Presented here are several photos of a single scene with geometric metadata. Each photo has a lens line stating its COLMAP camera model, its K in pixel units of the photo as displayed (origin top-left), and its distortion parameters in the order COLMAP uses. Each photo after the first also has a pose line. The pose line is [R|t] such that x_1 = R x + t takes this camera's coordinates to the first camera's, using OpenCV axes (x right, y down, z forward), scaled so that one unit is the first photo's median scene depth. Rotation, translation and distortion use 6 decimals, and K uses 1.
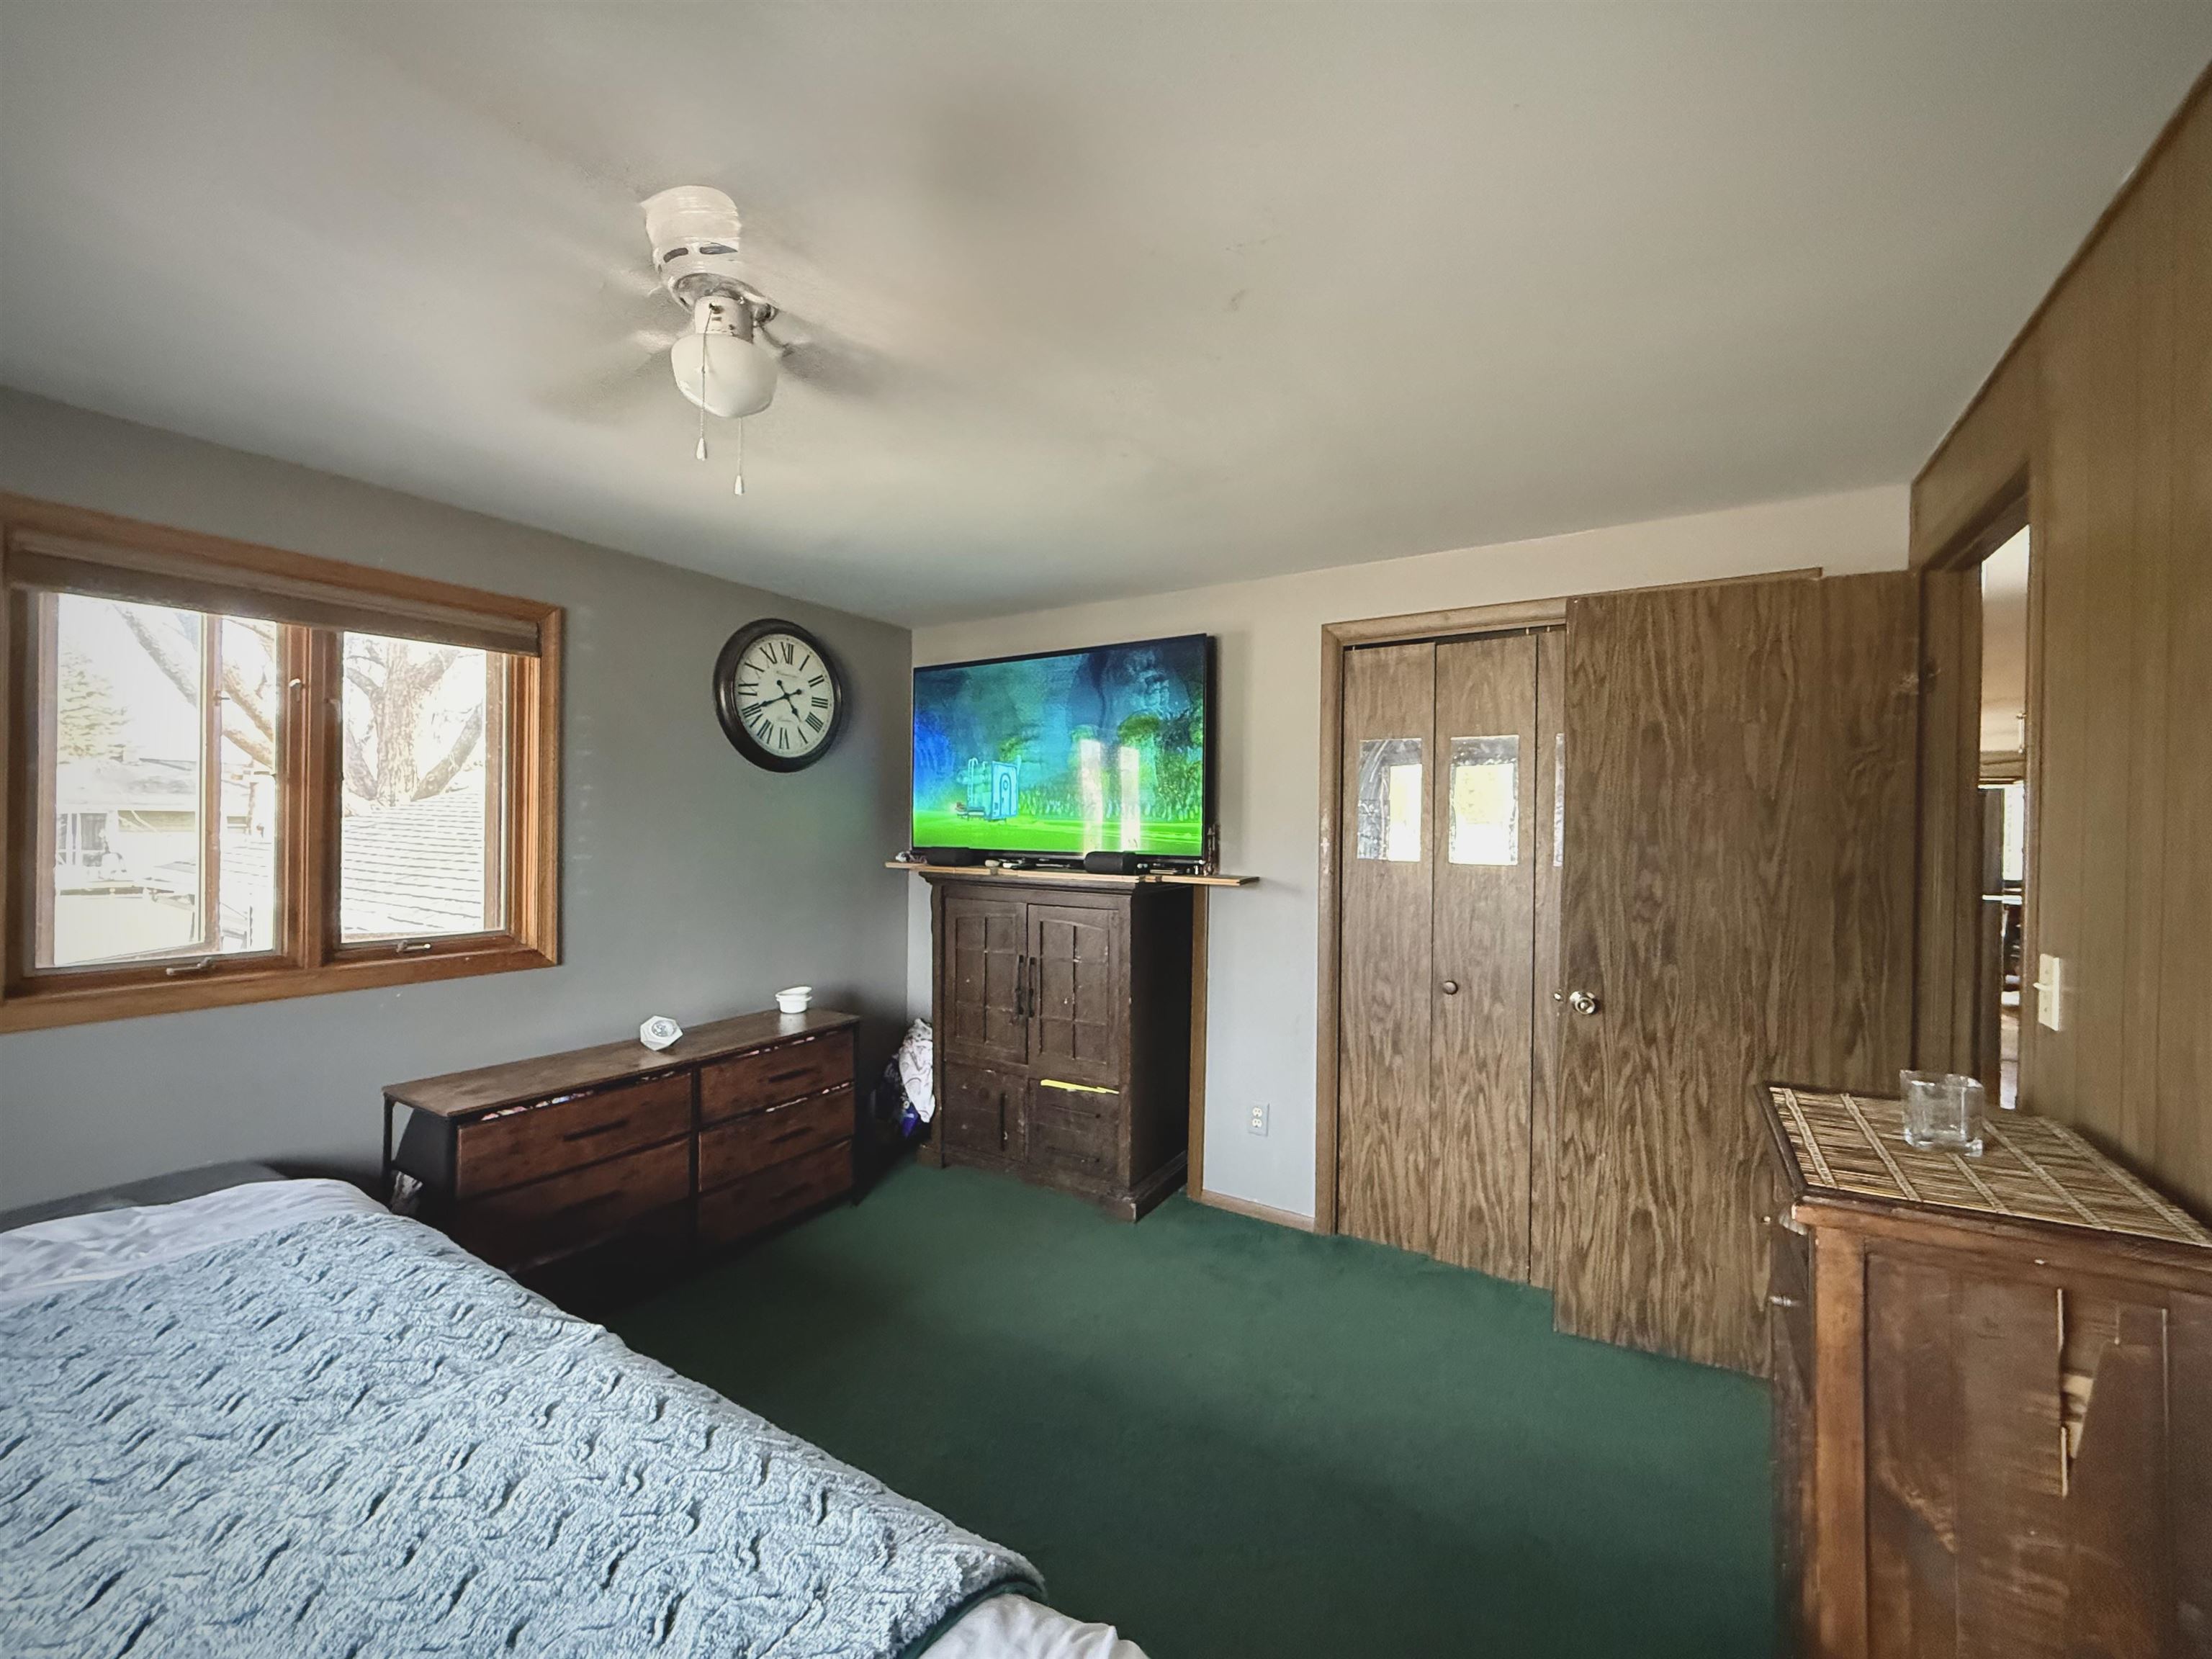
lens RADIAL K [[876.5, 0, 1101.9], [0, 876.5, 823.6], [0, 0, 1]] dist [-0.001294, -0.000586]
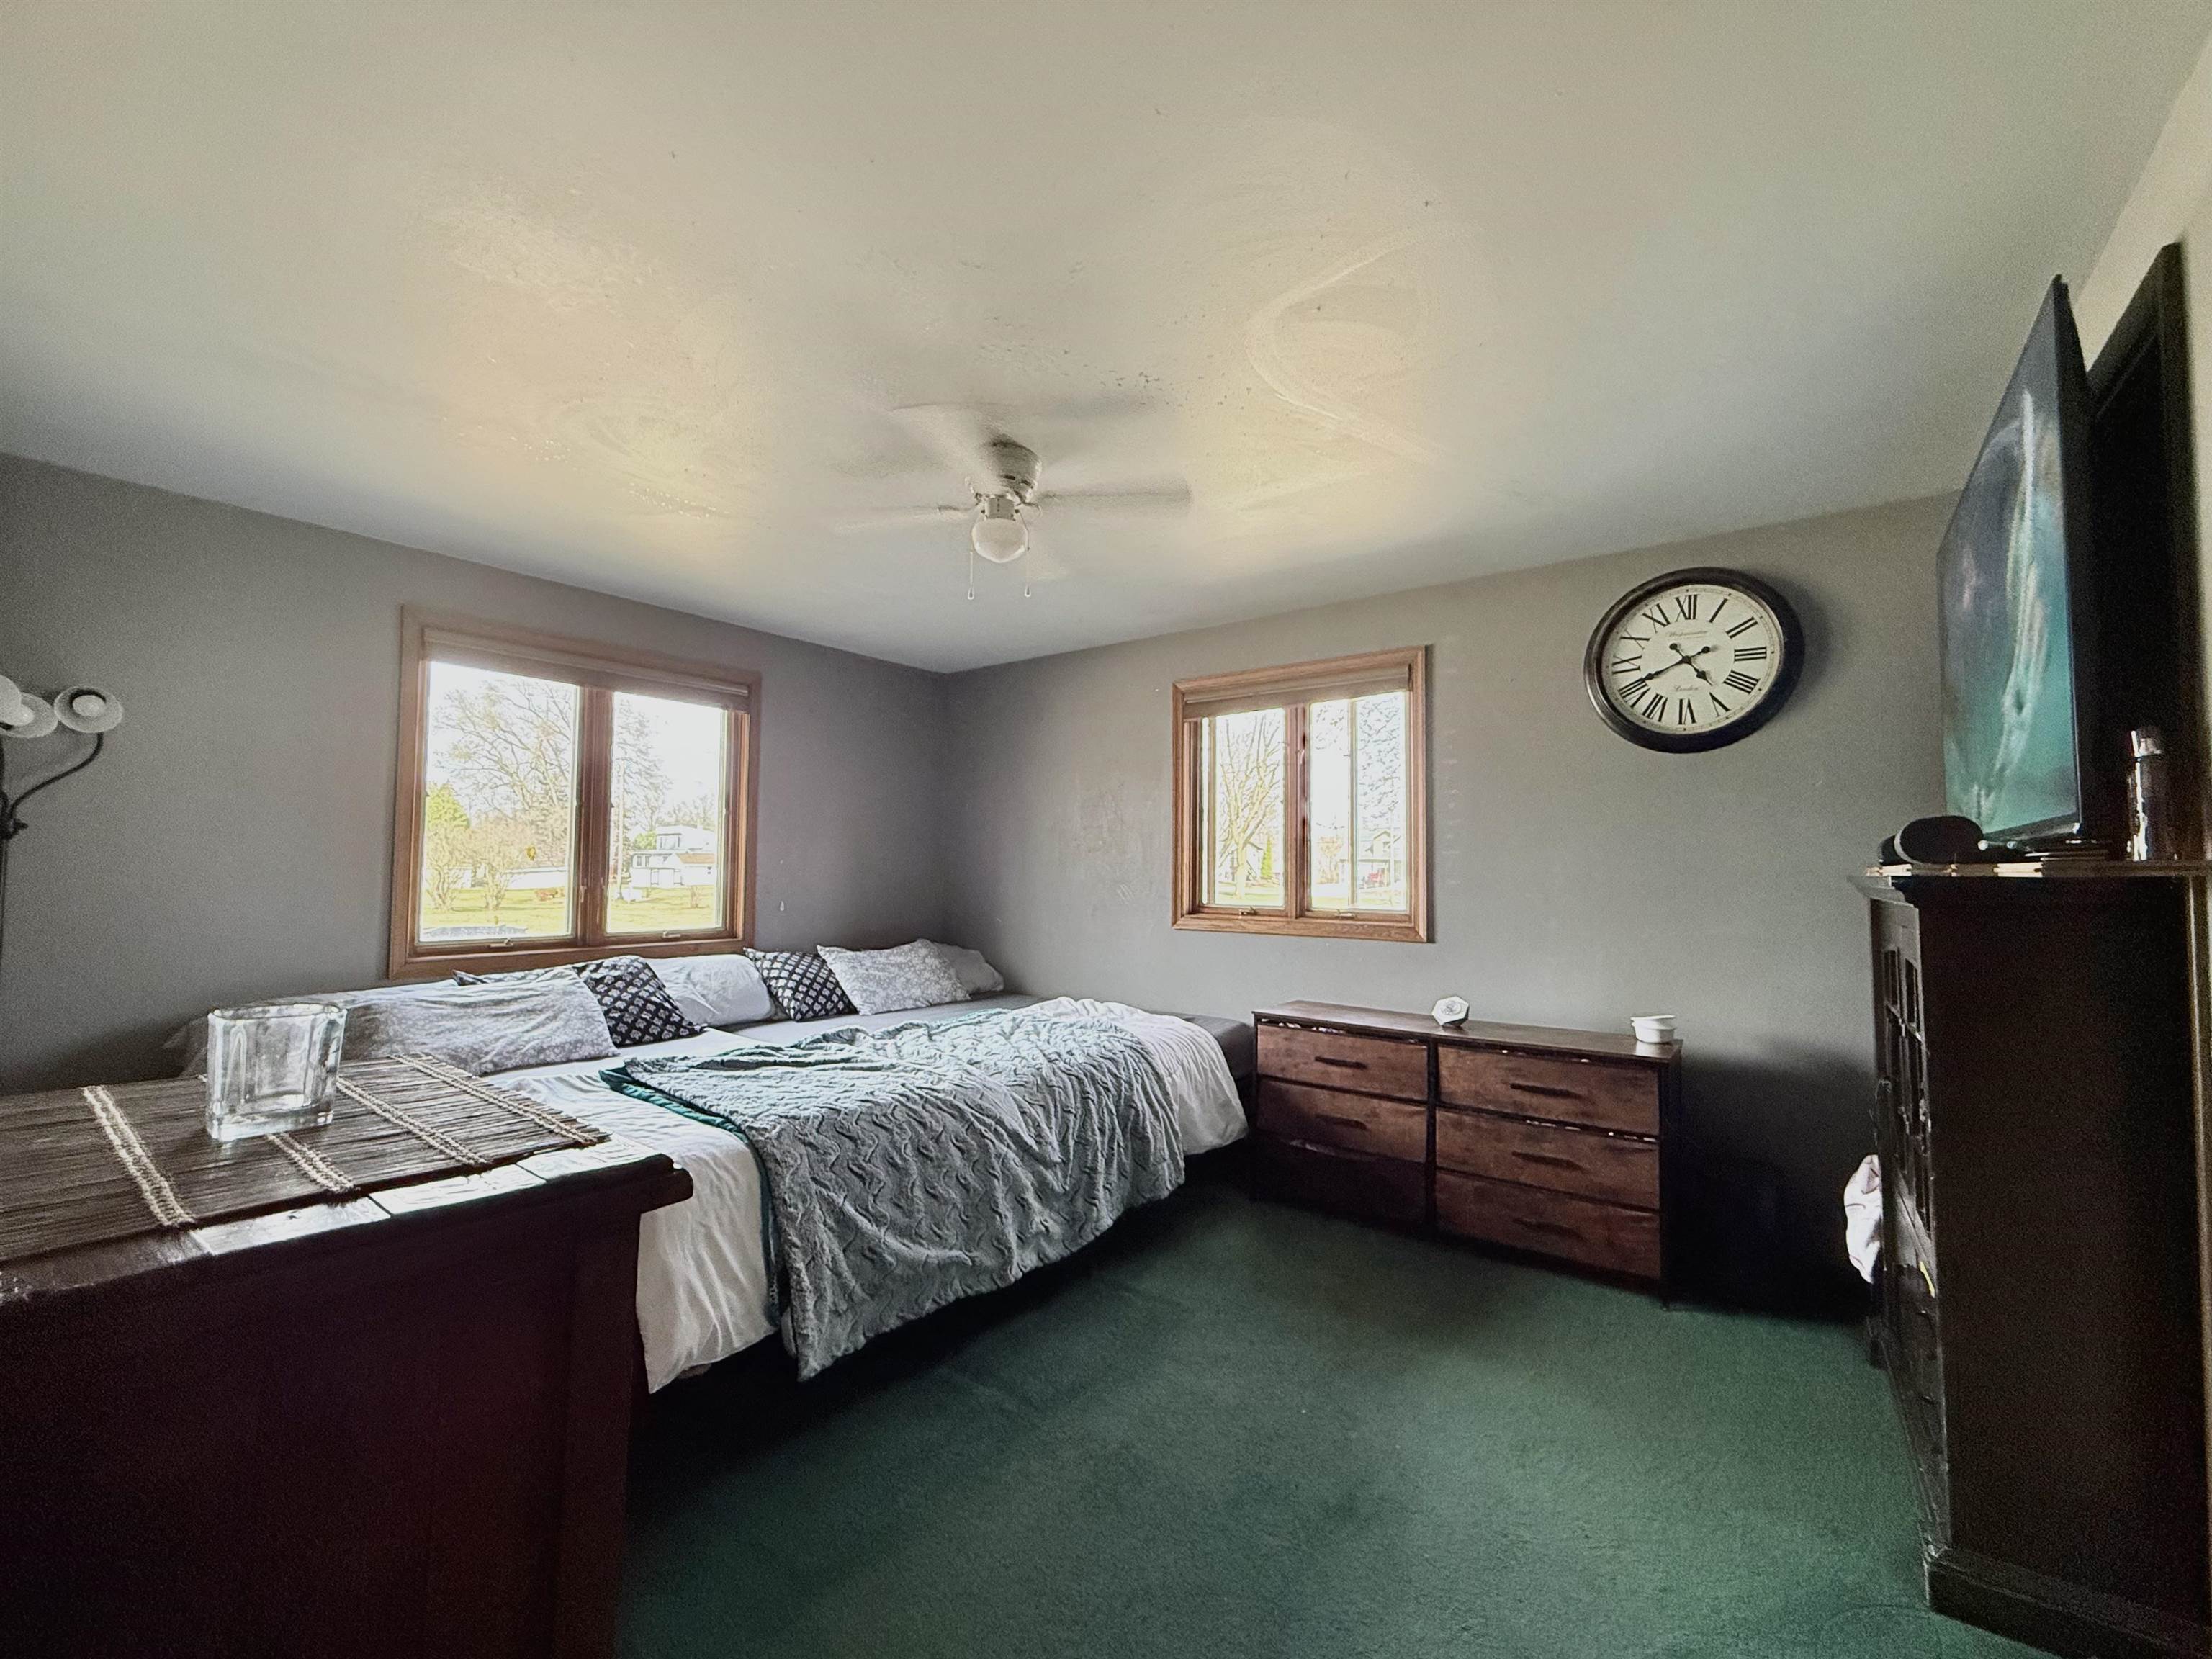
lens RADIAL K [[876.5, 0, 1103.5], [0, 876.5, 836.3], [0, 0, 1]] dist [-0.001294, -0.000586]
pose [[-0.068717, -0.049236, -0.996420, 0.487265], [-0.007010, 0.998781, -0.048869, 0.063476], [0.997612, 0.003627, -0.068978, 0.518542]]
